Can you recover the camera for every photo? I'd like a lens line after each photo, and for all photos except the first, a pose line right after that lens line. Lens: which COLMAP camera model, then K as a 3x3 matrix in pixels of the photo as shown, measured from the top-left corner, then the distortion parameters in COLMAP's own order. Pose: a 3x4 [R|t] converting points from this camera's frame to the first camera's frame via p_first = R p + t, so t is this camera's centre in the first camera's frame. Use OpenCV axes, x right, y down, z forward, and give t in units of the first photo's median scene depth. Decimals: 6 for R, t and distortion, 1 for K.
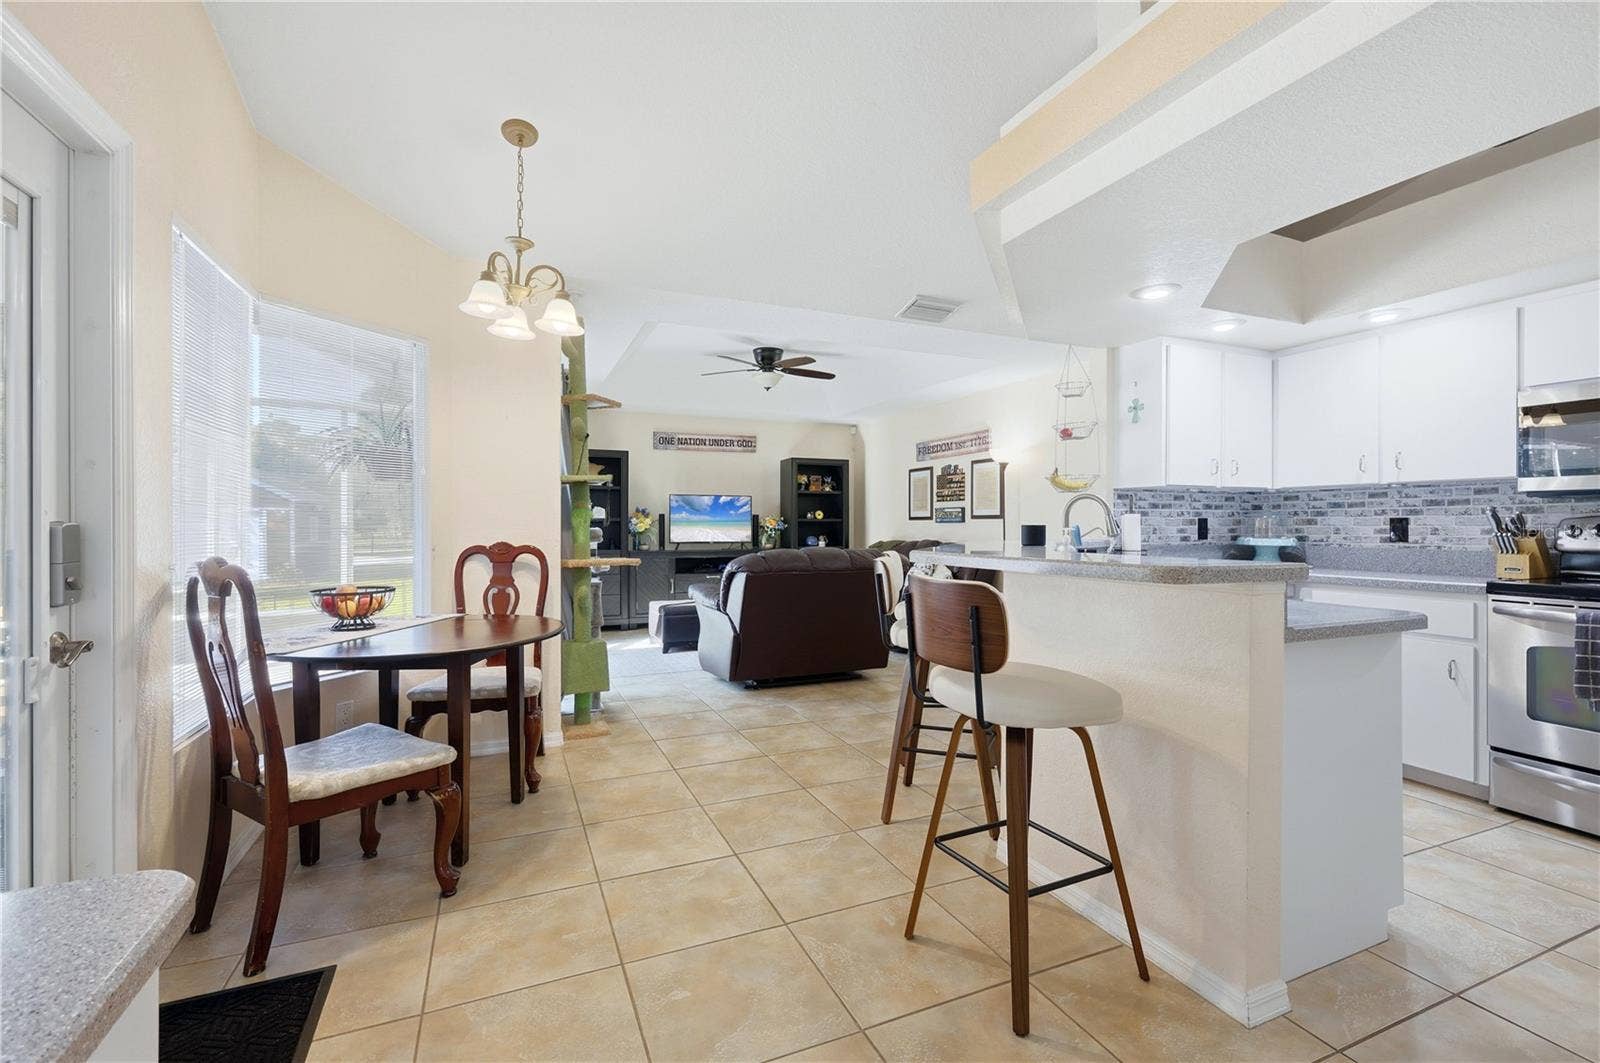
lens RADIAL K [[703.1, 0, 800.0], [0, 703.1, 531.5], [0, 0, 1]] dist [0.002129, 0.000304]
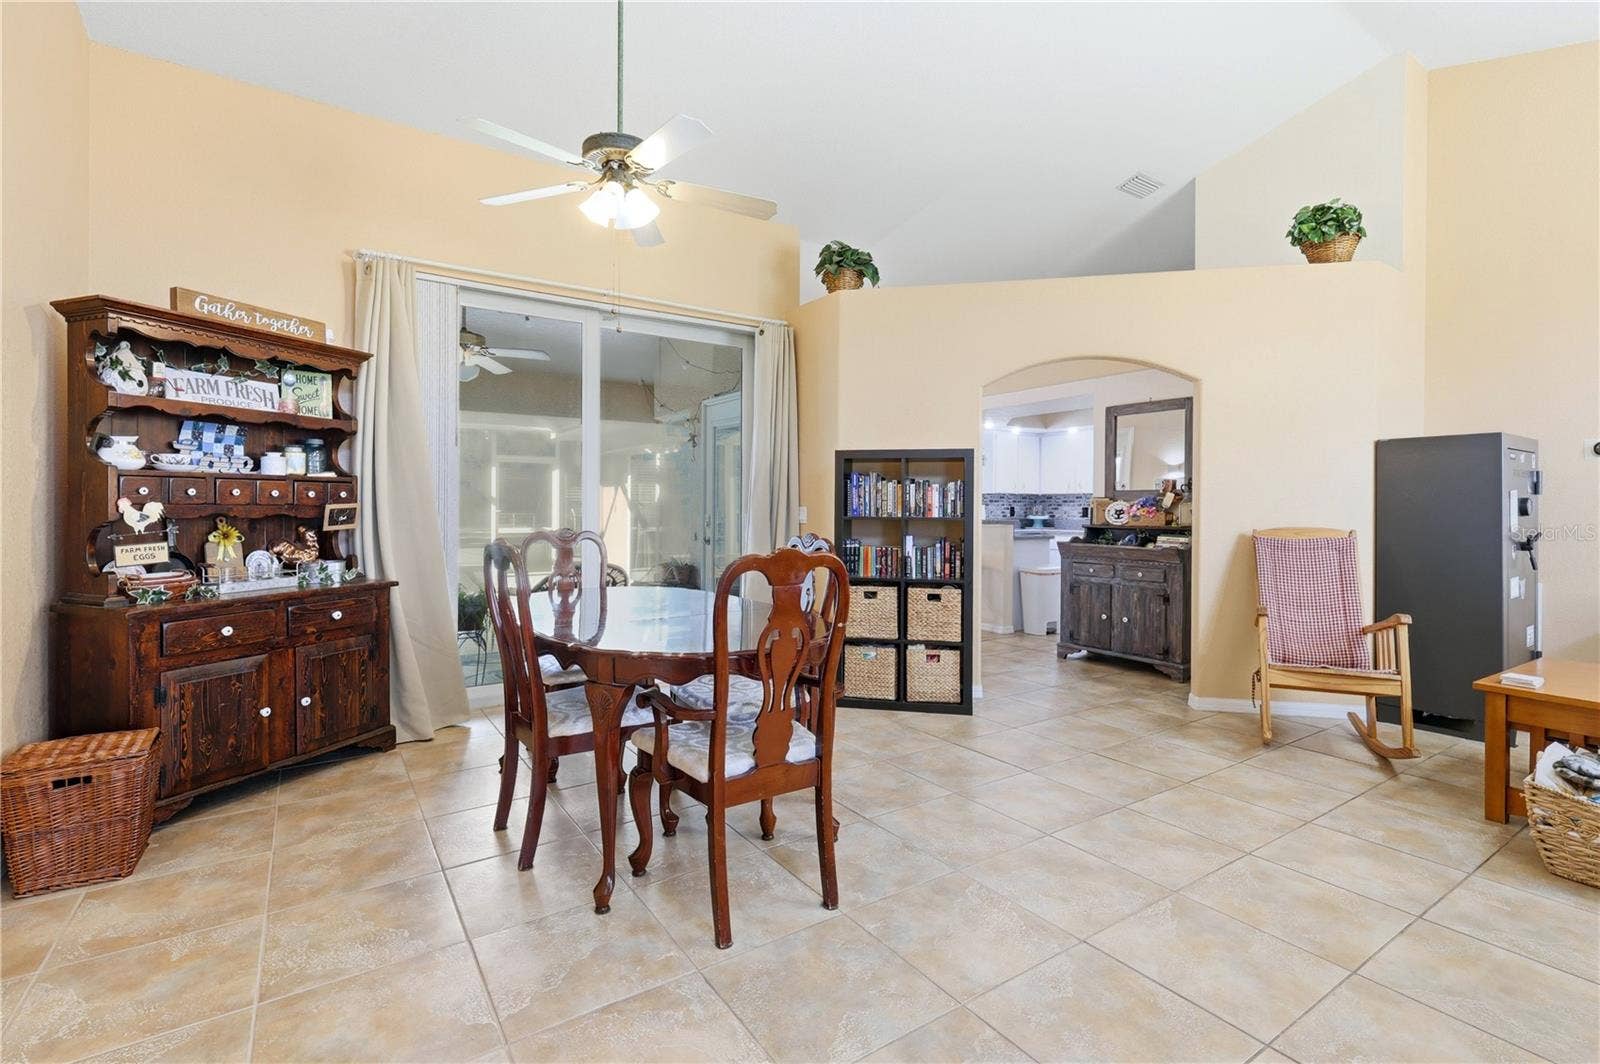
lens RADIAL K [[736.9, 0, 800.0], [0, 736.9, 532.0], [0, 0, 1]] dist [0.001439, 0.000112]
pose [[0.983749, 0.001812, 0.179542, -0.662060], [-0.006129, 0.999705, 0.023493, 0.013066], [-0.179447, -0.024212, 0.983470, -1.541662]]
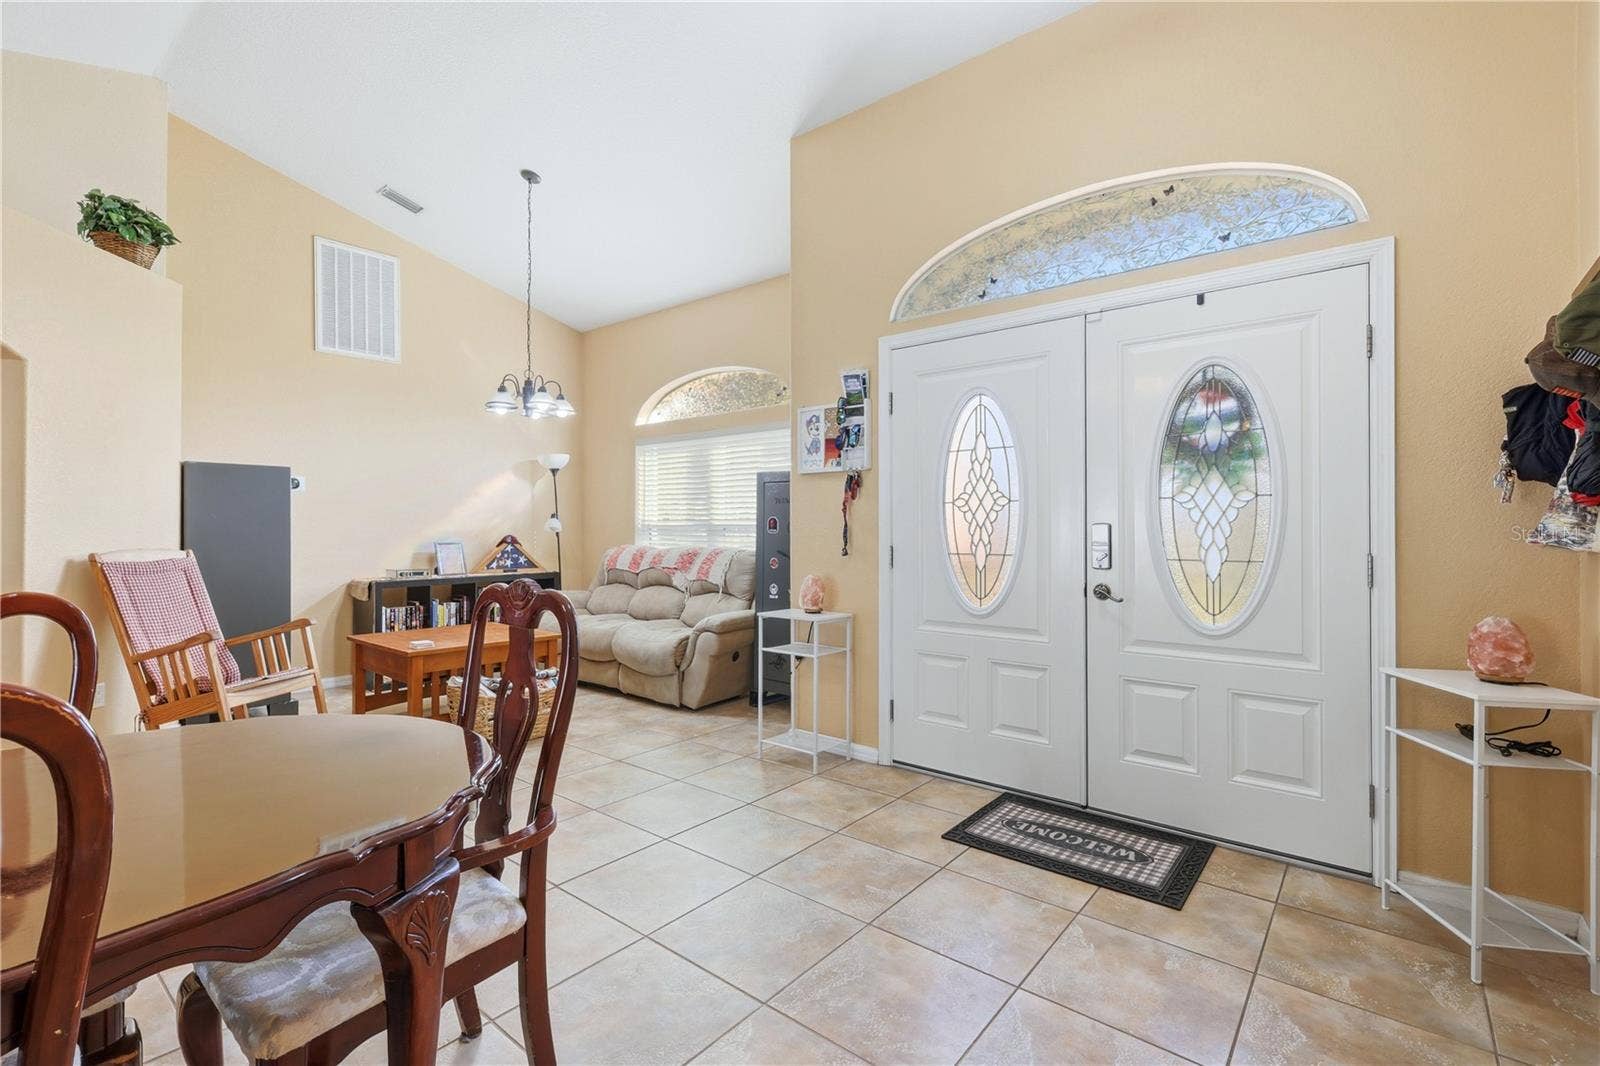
lens RADIAL K [[706.0, 0, 800.6], [0, 706.0, 525.8], [0, 0, 1]] dist [0.001646, -0.000072]
pose [[-0.460183, 0.006377, 0.887801, -1.075891], [0.009831, 0.999949, -0.002086, 0.004791], [-0.887770, 0.007768, -0.460222, -0.813724]]
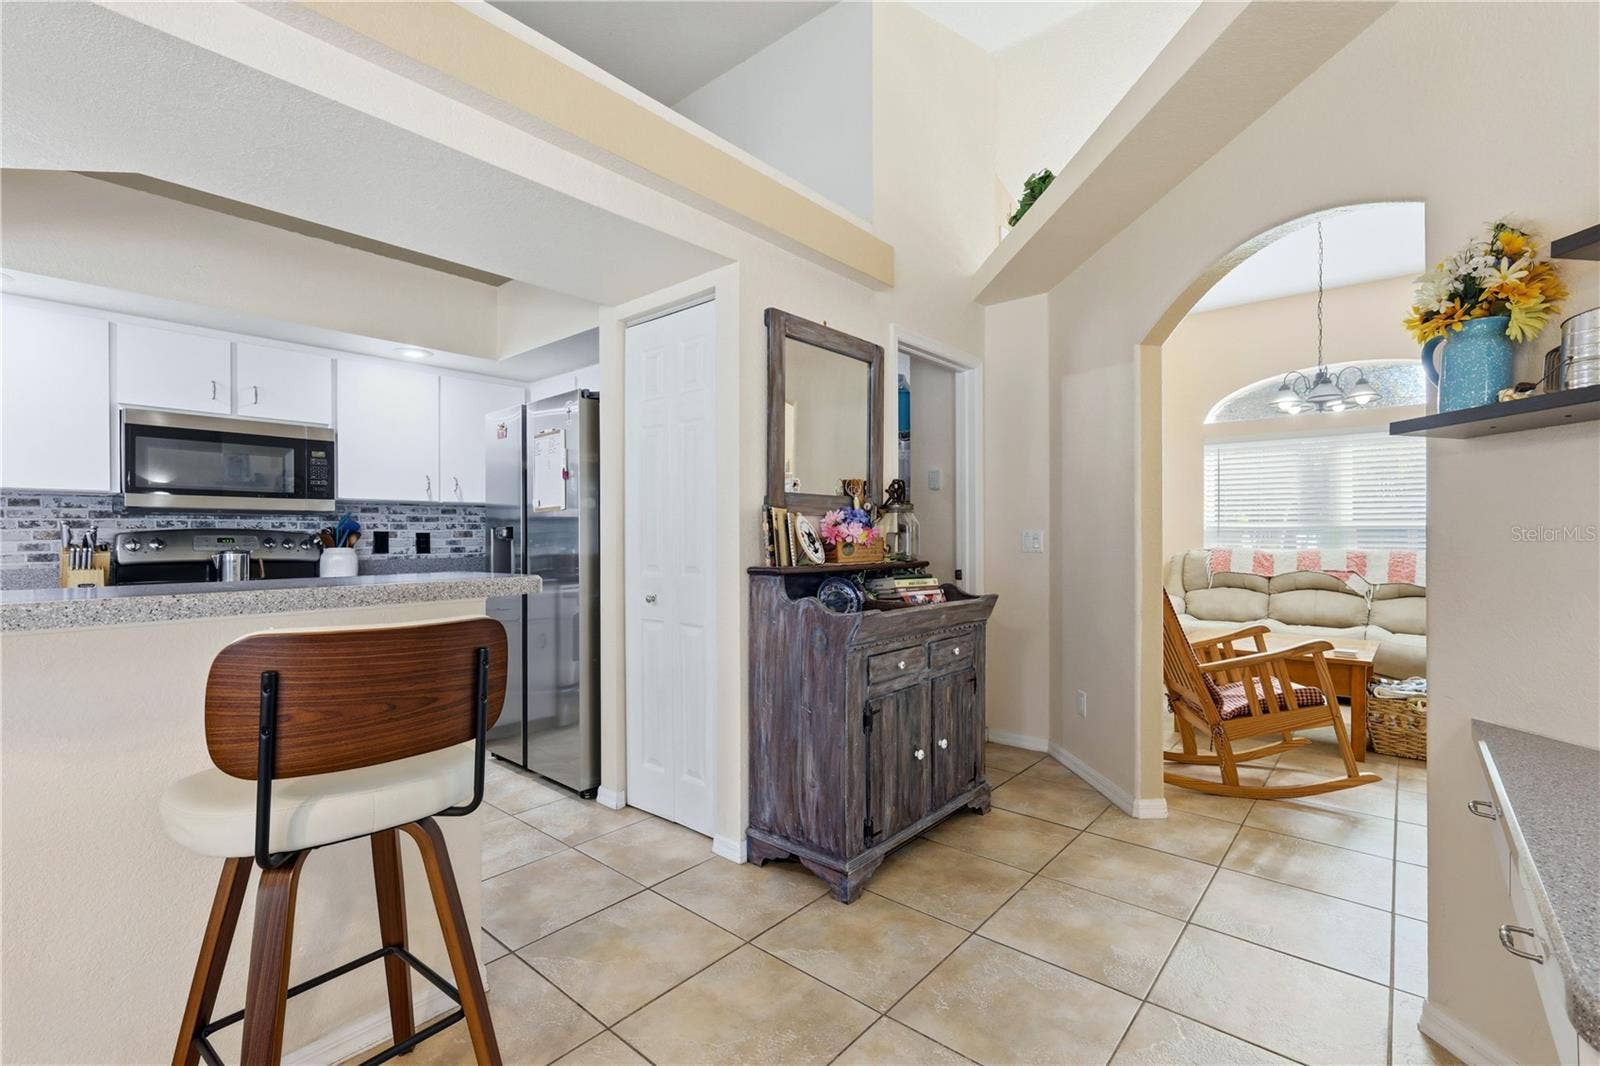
lens RADIAL K [[703.1, 0, 800.0], [0, 703.1, 533.0], [0, 0, 1]] dist [0.002129, 0.000304]
pose [[-0.439750, 0.008403, 0.898081, -0.295733], [0.013980, 0.999899, -0.002510, -0.002389], [-0.898012, 0.011452, -0.439823, 0.547820]]
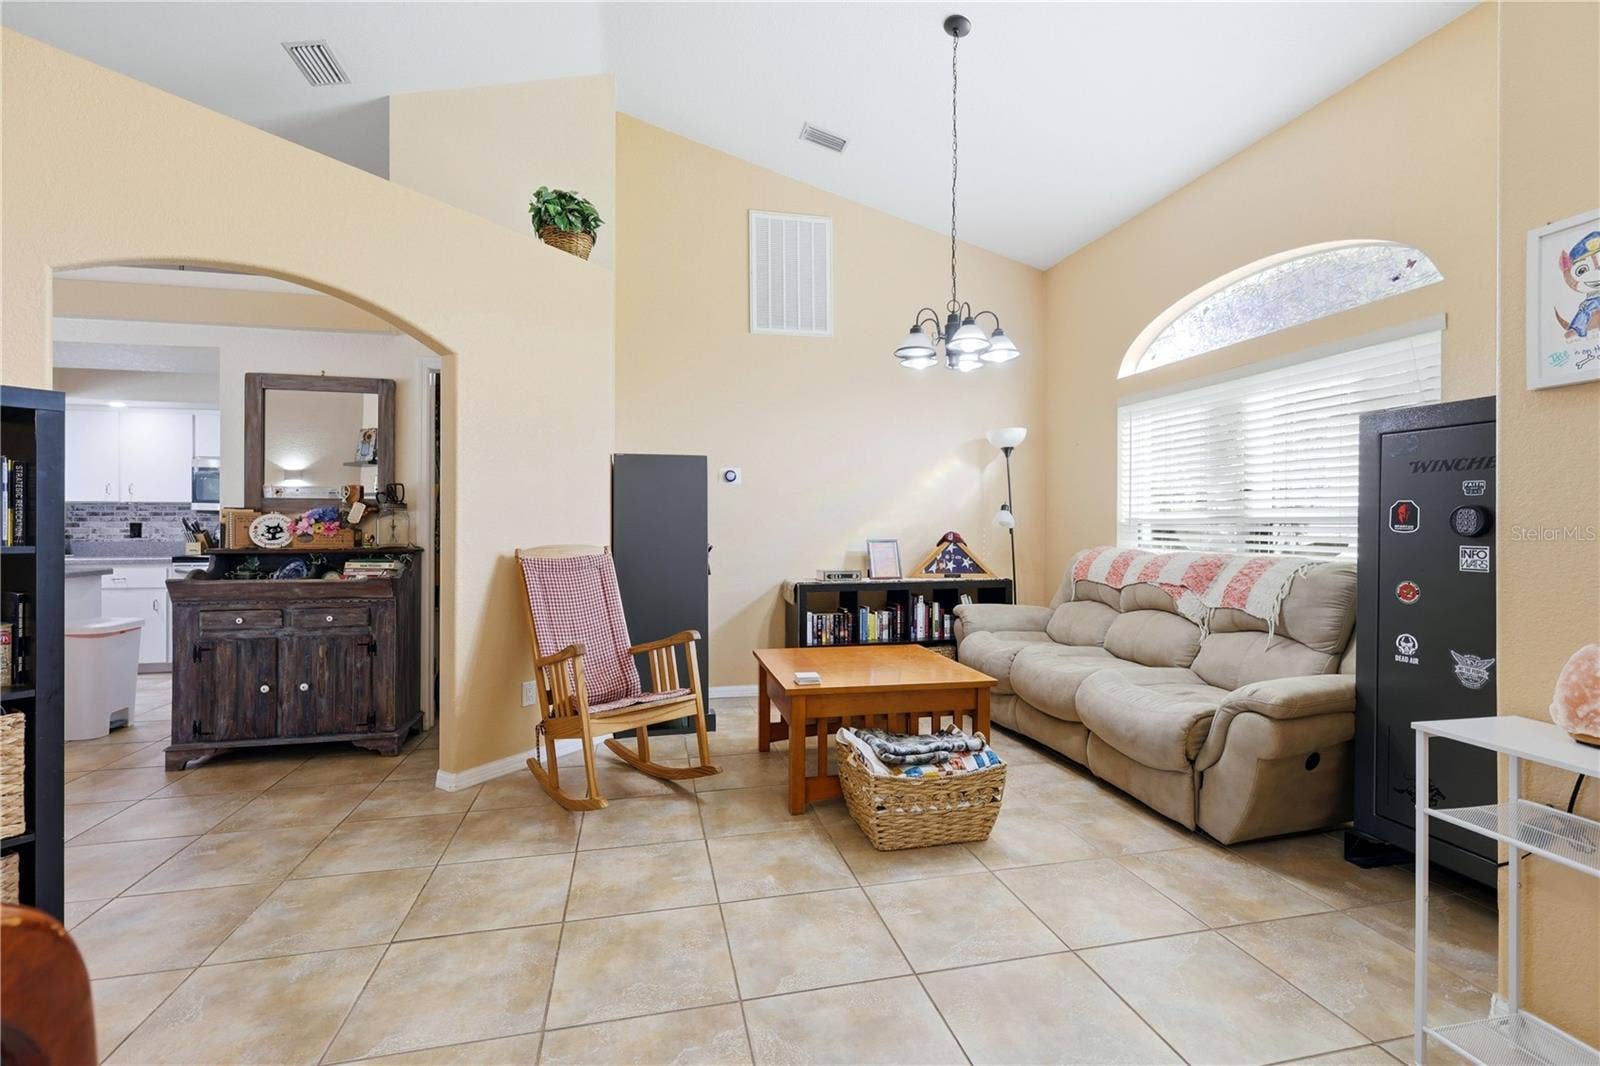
lens RADIAL K [[706.0, 0, 800.6], [0, 706.0, 525.8], [0, 0, 1]] dist [0.001646, -0.000072]
pose [[0.180309, 0.000299, 0.983610, -0.569442], [0.009014, 0.999957, -0.001956, 0.005260], [-0.983569, 0.009219, 0.180299, -0.955770]]
